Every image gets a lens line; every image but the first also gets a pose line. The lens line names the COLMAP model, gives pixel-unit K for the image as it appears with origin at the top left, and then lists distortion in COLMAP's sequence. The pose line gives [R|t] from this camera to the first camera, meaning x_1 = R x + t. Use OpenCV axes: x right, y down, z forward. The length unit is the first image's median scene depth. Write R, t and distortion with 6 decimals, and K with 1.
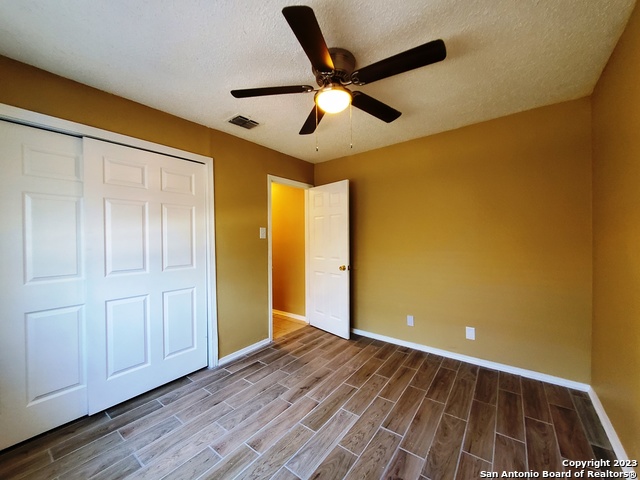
lens RADIAL K [[256.5, 0, 318.7], [0, 256.5, 240.0], [0, 0, 1]] dist [-0.001405, -0.000398]
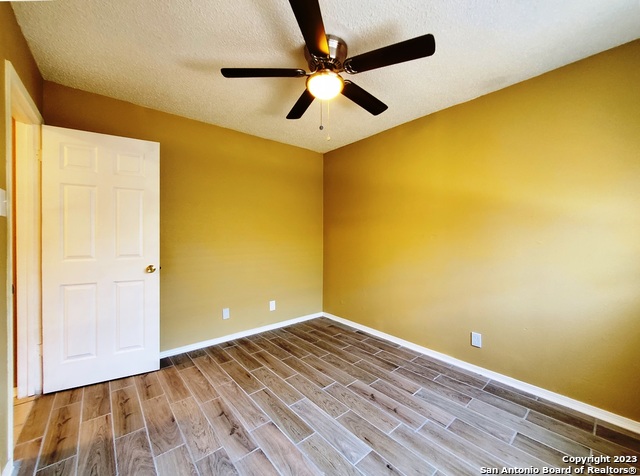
lens RADIAL K [[256.5, 0, 319.4], [0, 256.5, 237.9], [0, 0, 1]] dist [-0.001405, -0.000398]
pose [[0.209196, 0.000593, 0.977874, -0.657952], [0.004328, 0.999989, -0.001533, 0.039284], [-0.977864, 0.004553, 0.209191, 0.572525]]
